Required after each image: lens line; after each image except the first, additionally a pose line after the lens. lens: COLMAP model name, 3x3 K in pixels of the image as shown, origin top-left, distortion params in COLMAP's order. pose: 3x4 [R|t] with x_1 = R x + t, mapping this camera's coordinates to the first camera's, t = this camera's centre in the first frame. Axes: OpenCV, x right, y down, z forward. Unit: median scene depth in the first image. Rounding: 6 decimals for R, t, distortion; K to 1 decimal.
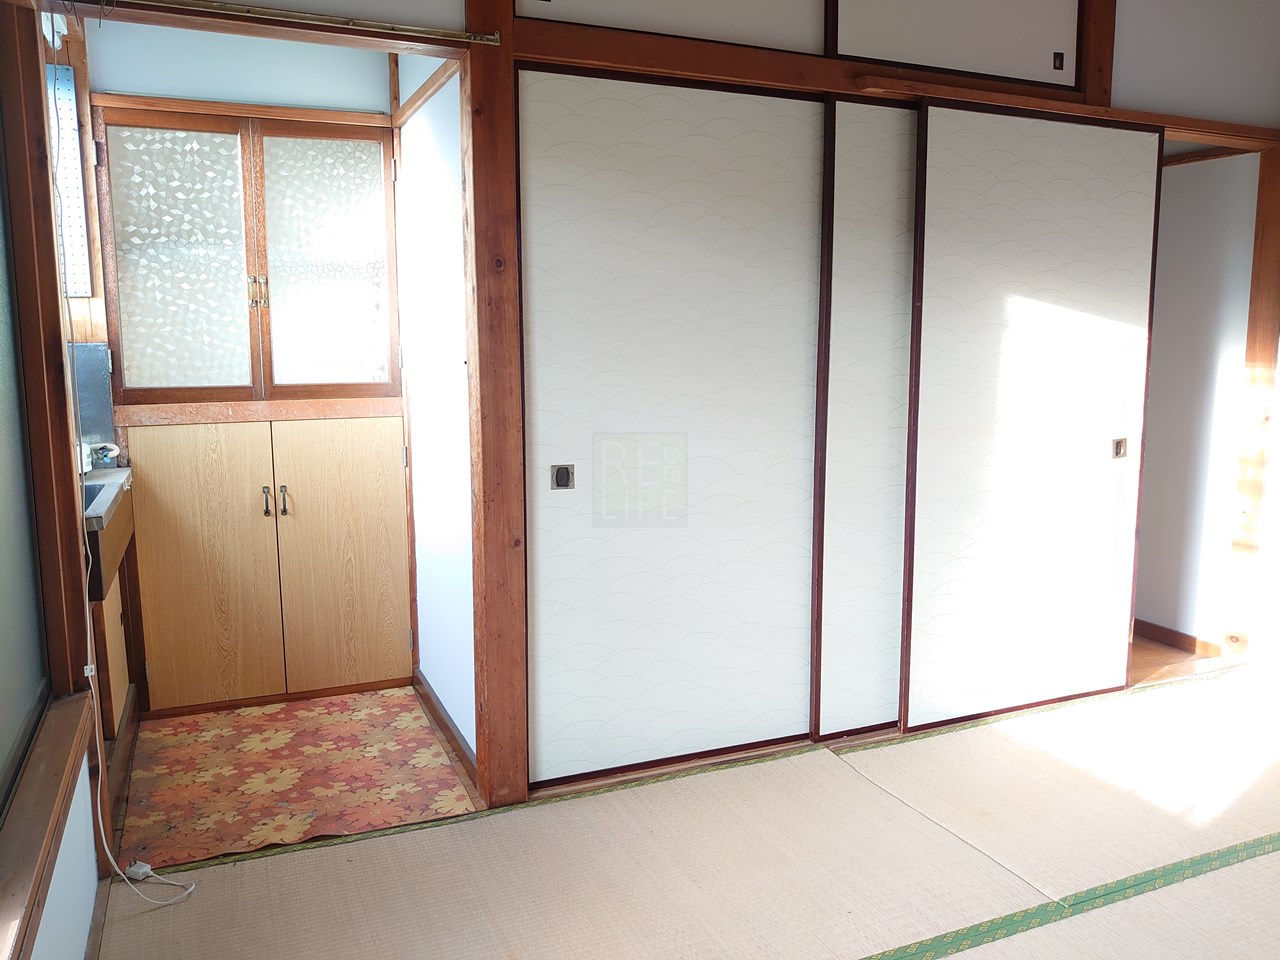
lens RADIAL K [[992.7, 0, 637.7], [0, 992.7, 483.1], [0, 0, 1]] dist [-0.061399, 0.032450]
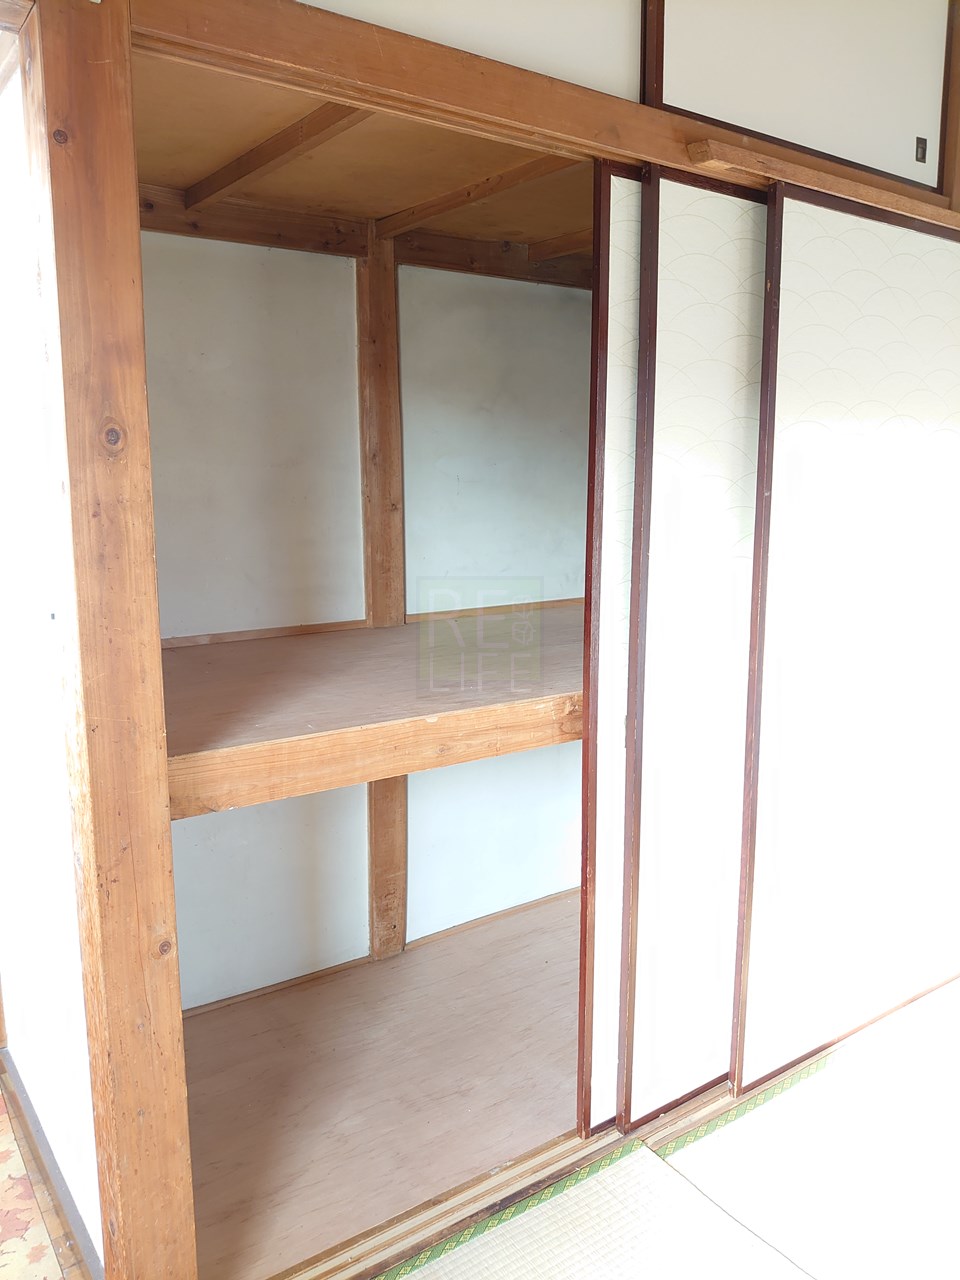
lens RADIAL K [[992.7, 0, 476.3], [0, 992.7, 638.0], [0, 0, 1]] dist [-0.061399, 0.032450]
pose [[0.979312, -0.026552, 0.200607, -0.051688], [0.020664, 0.999294, 0.031388, -0.112944], [-0.201298, -0.026593, 0.979169, 0.393980]]
